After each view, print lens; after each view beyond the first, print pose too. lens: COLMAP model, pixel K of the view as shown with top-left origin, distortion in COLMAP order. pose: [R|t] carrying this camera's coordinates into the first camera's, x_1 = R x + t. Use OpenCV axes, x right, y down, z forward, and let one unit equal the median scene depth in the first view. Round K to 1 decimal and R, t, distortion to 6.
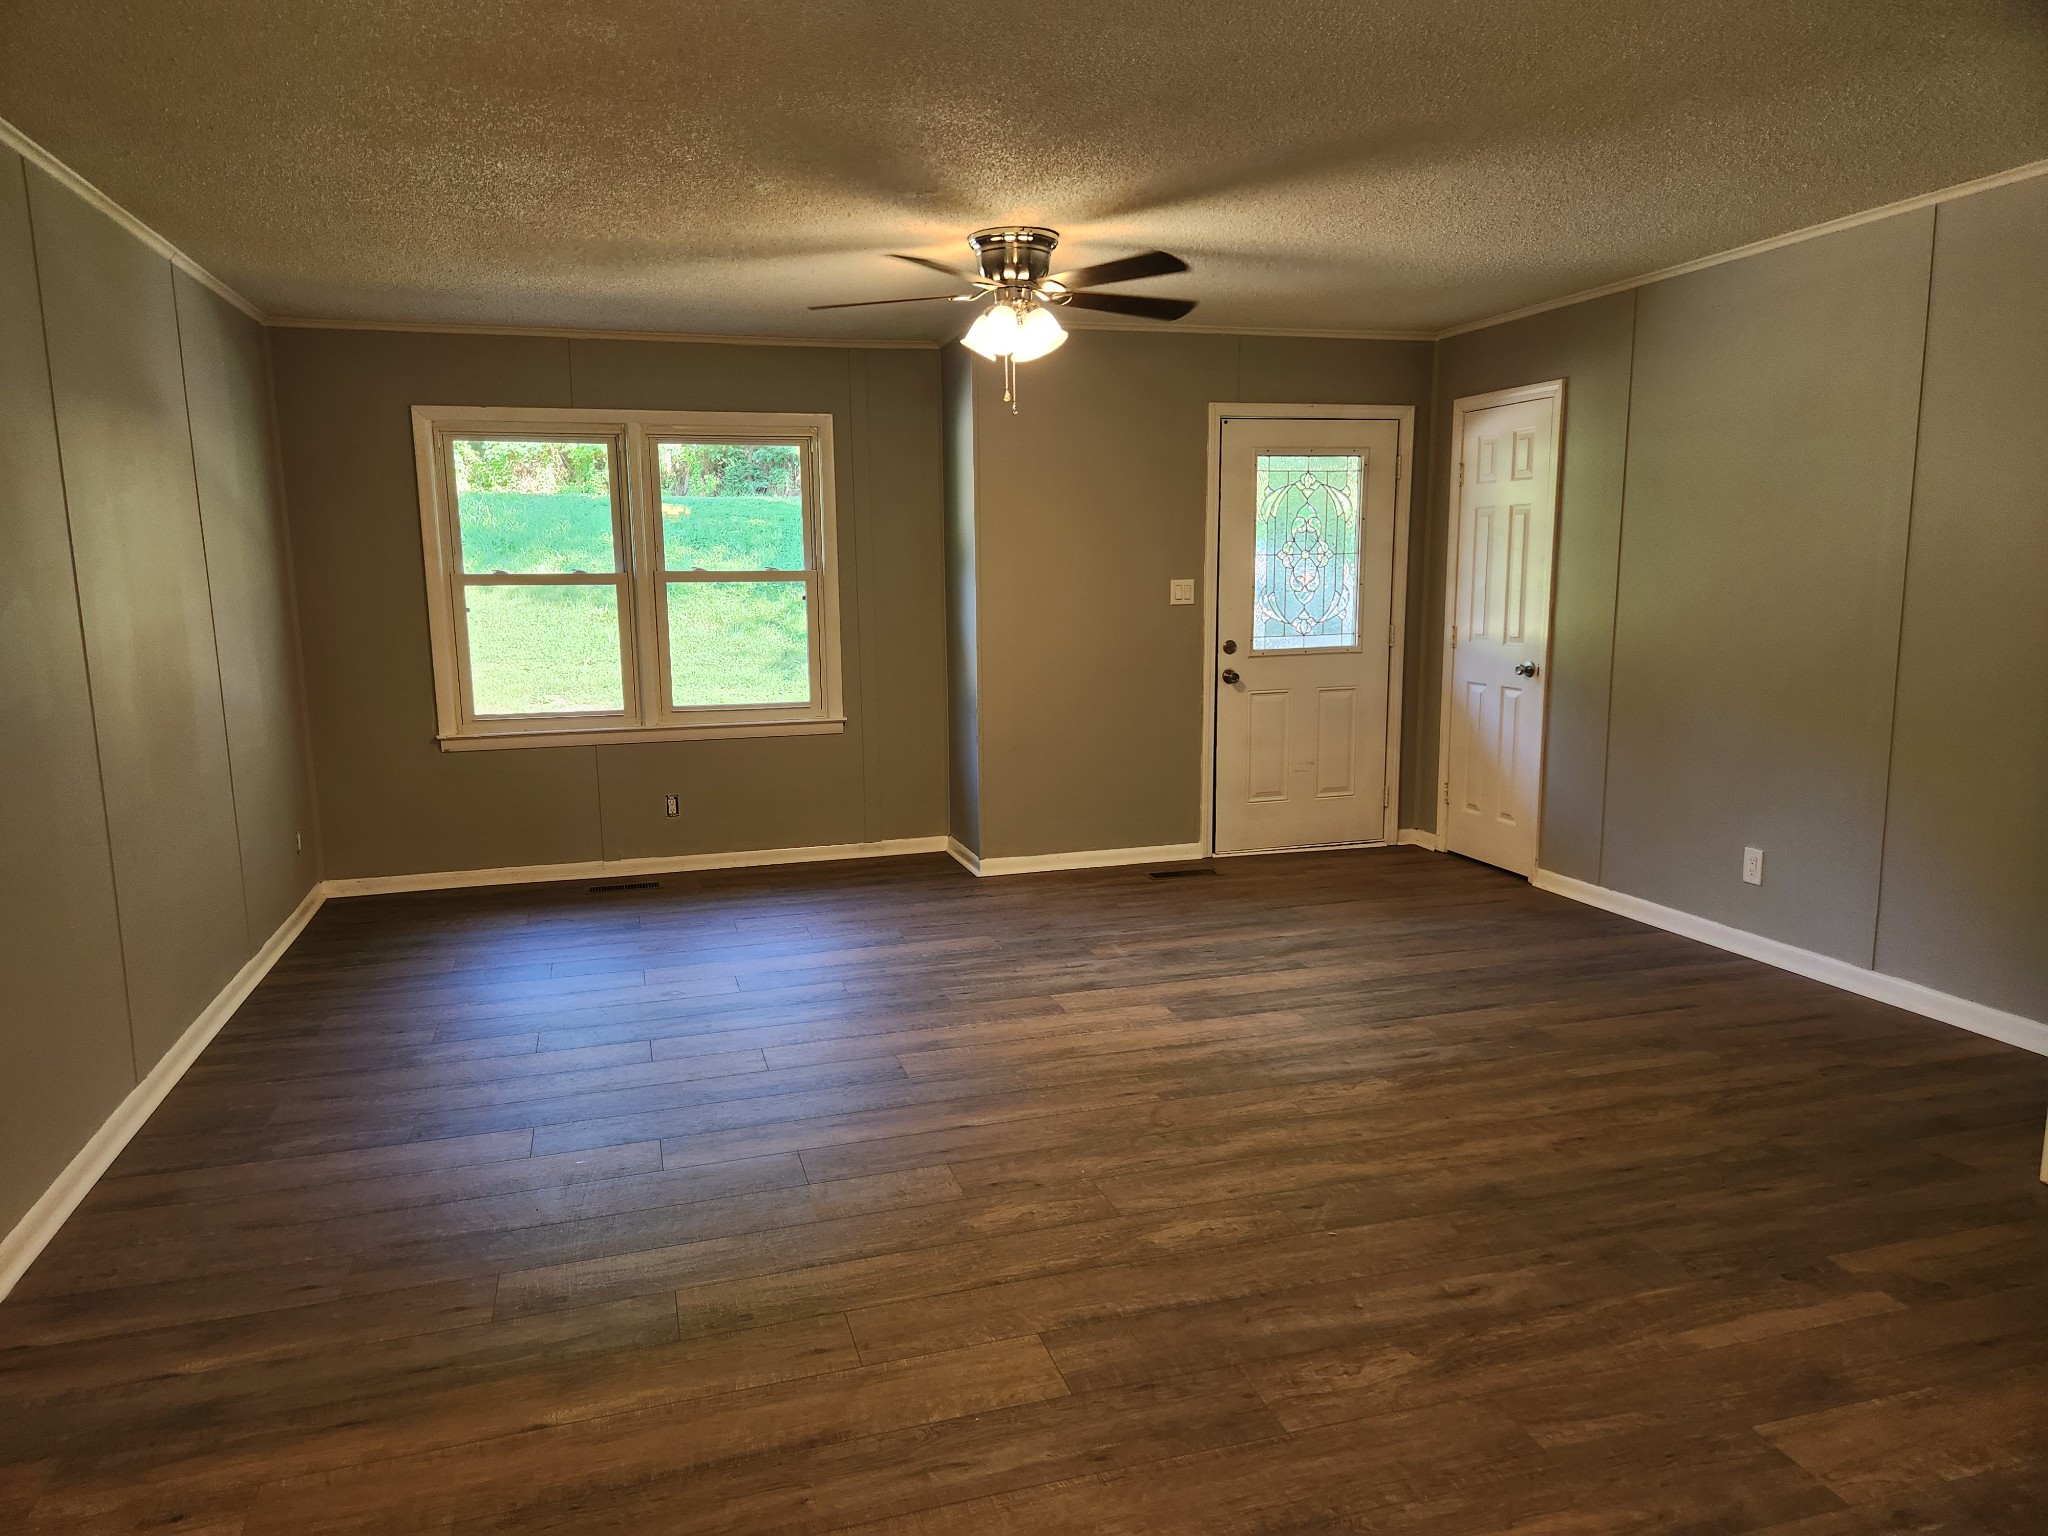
lens RADIAL K [[1366.2, 0, 1006.3], [0, 1366.2, 771.5], [0, 0, 1]] dist [0.070951, -0.057928]
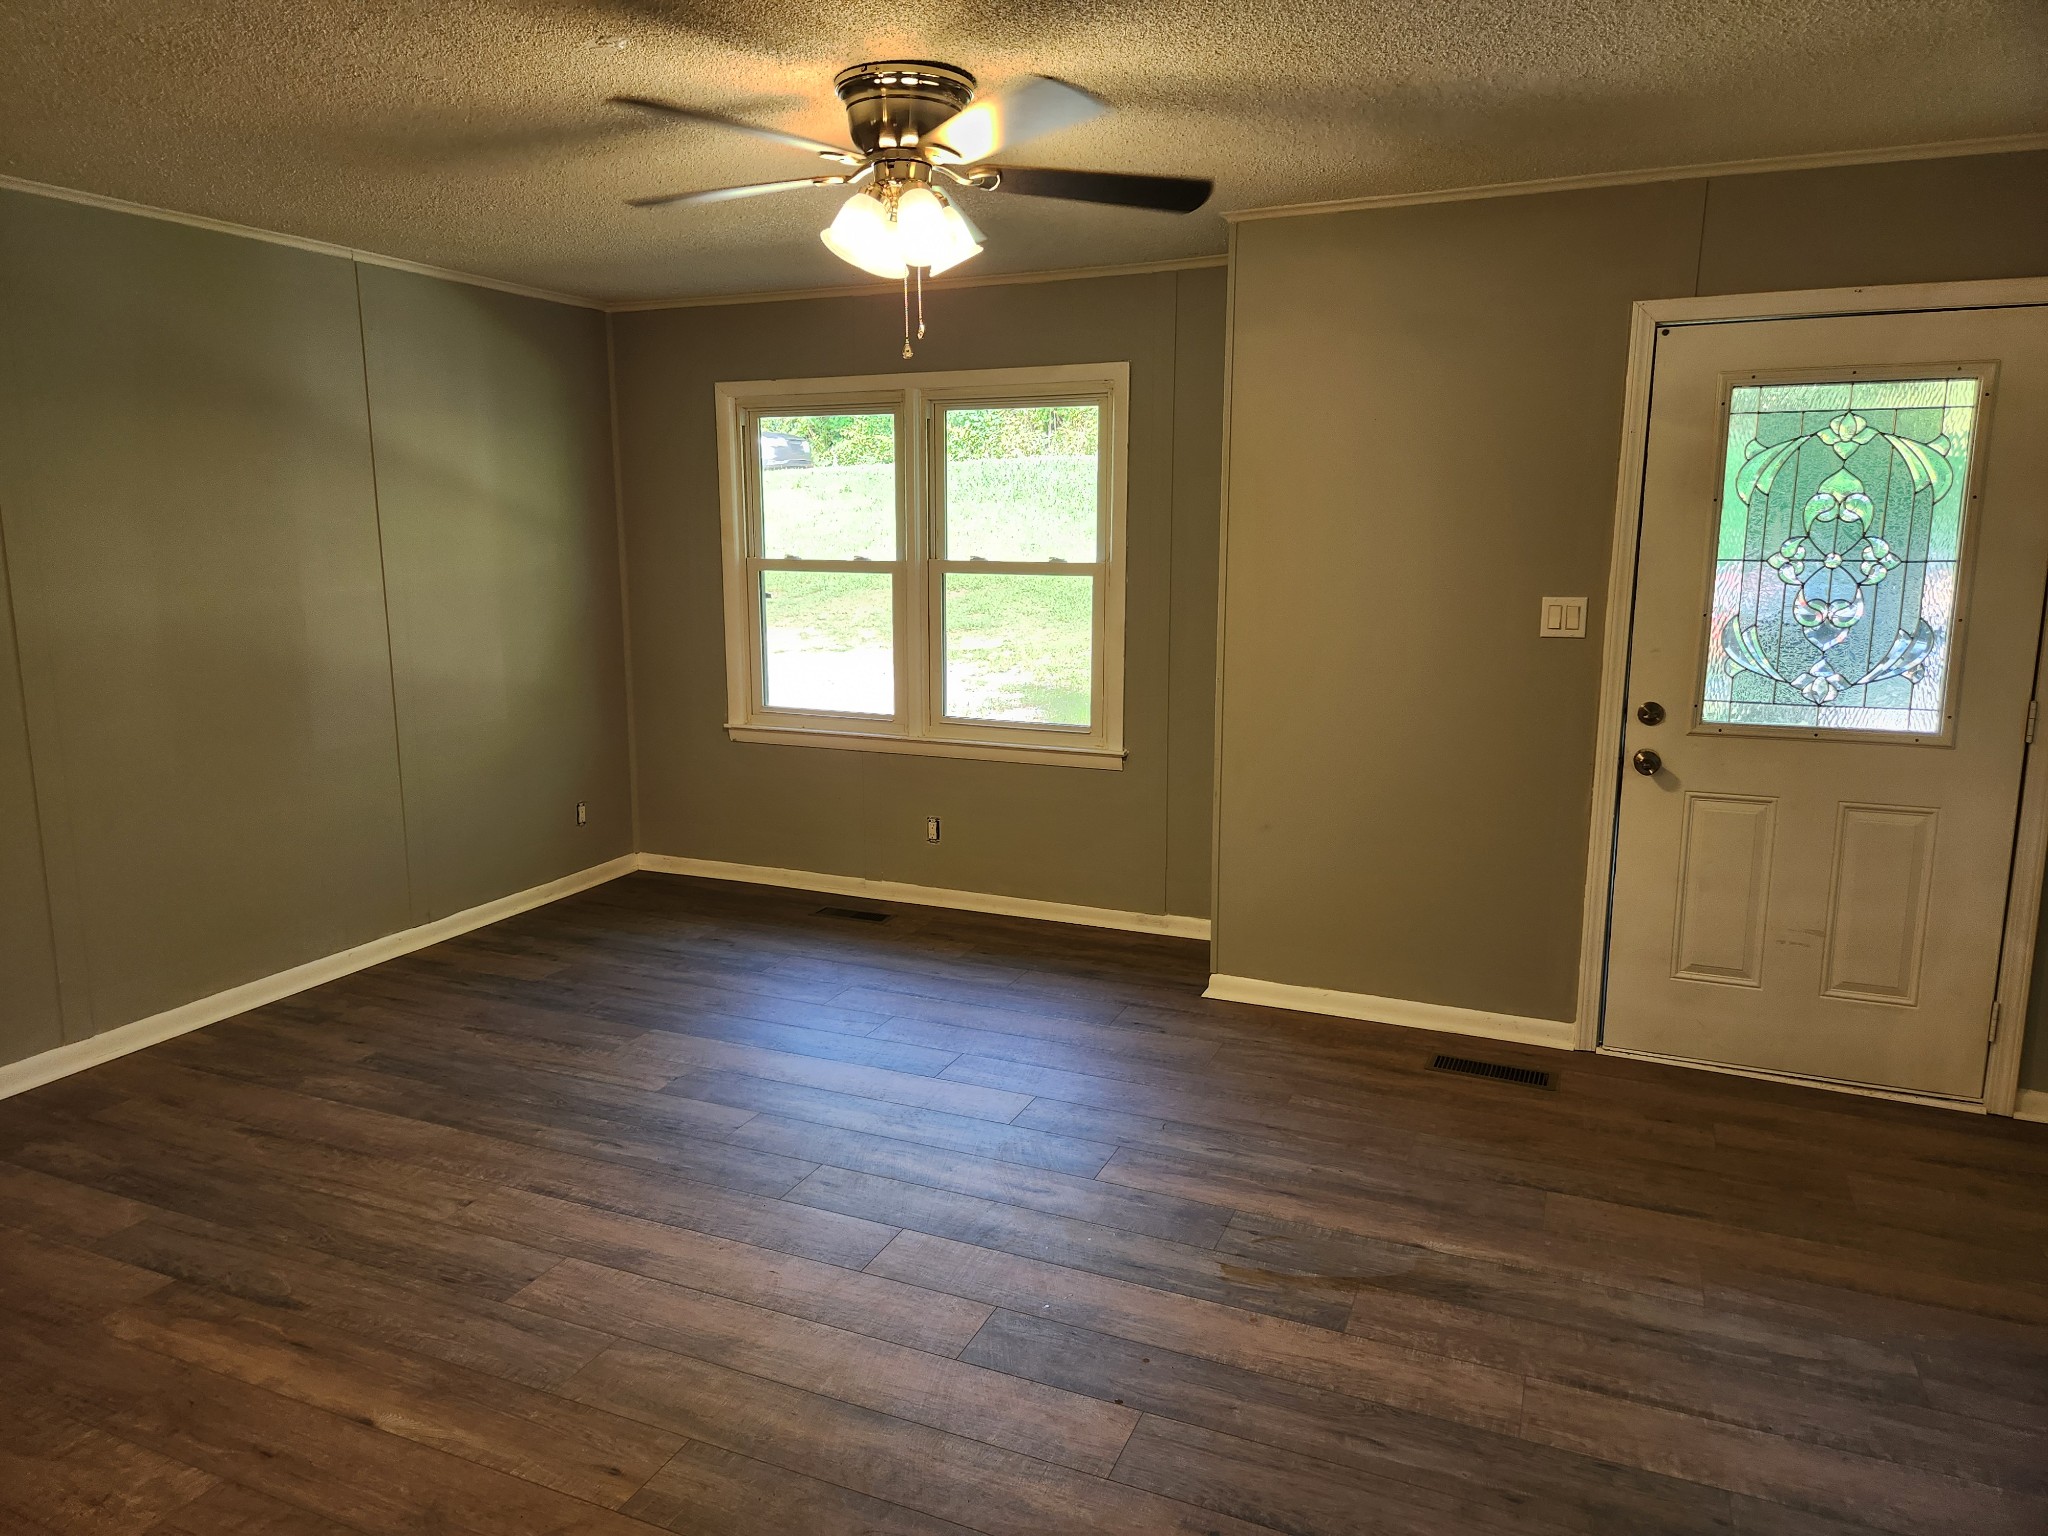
lens RADIAL K [[1366.2, 0, 1010.9], [0, 1366.2, 745.0], [0, 0, 1]] dist [0.070951, -0.057928]
pose [[0.762749, 0.117344, -0.635960, 0.373314], [-0.108555, 0.992678, 0.052967, -0.088224], [0.637519, 0.028636, 0.769902, 0.405616]]
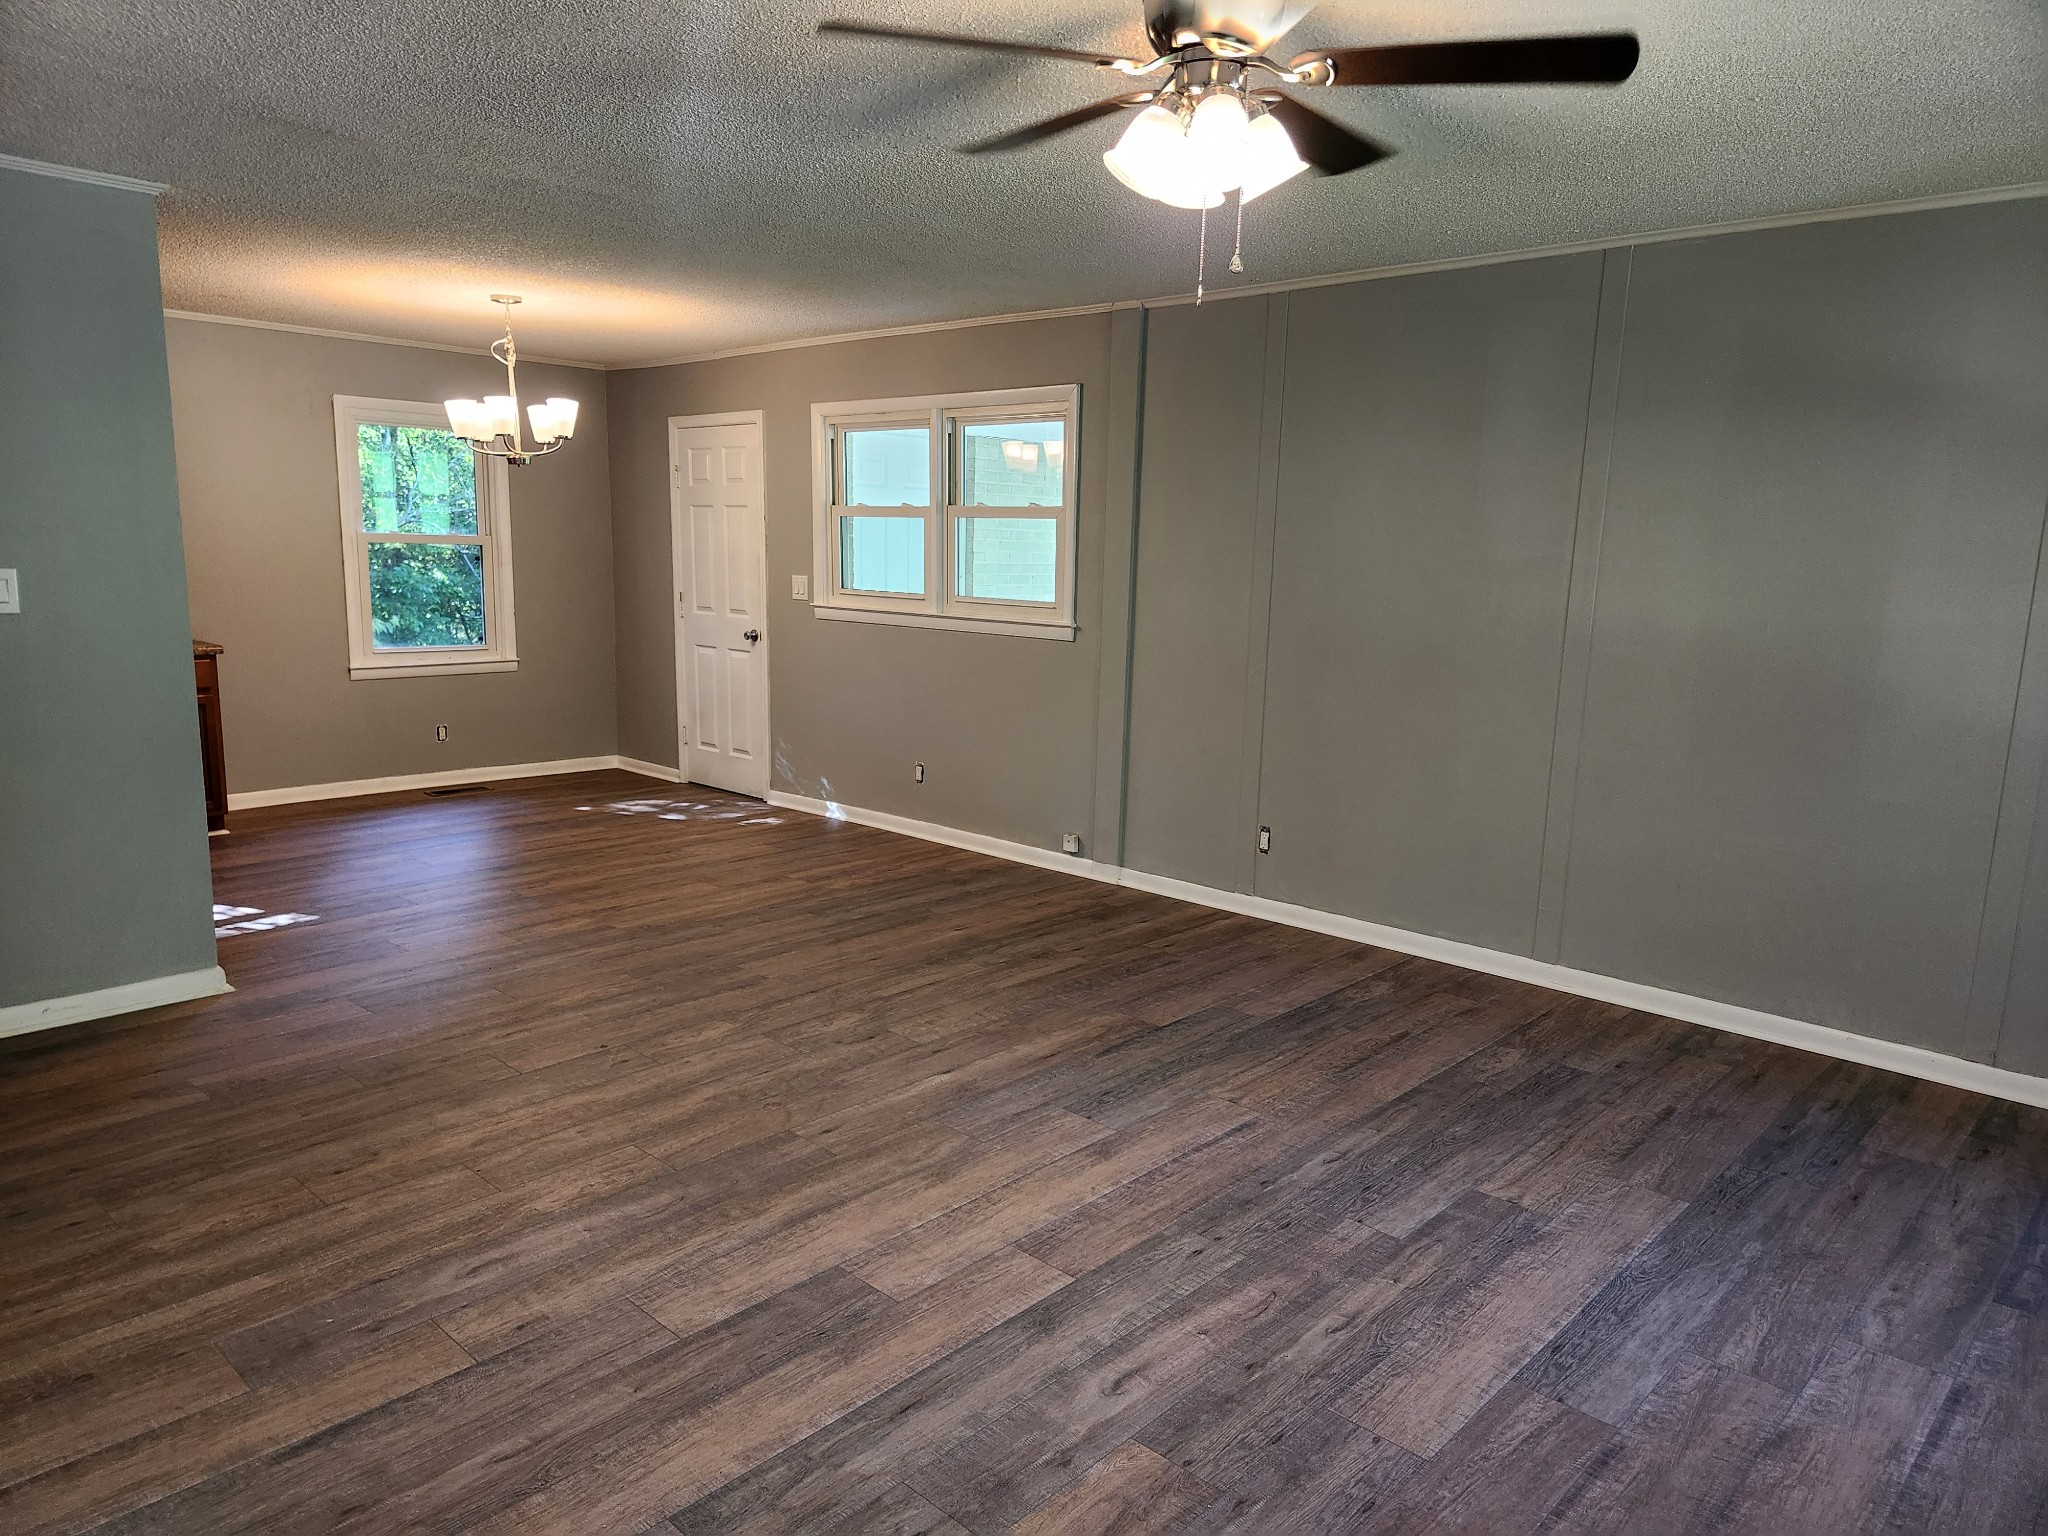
lens RADIAL K [[1366.2, 0, 1012.5], [0, 1366.2, 747.8], [0, 0, 1]] dist [0.070951, -0.057928]
pose [[-0.863878, 0.073491, -0.498311, 0.276056], [-0.087408, 0.952418, 0.291993, -0.191937], [0.496059, 0.295803, -0.816349, 1.128235]]
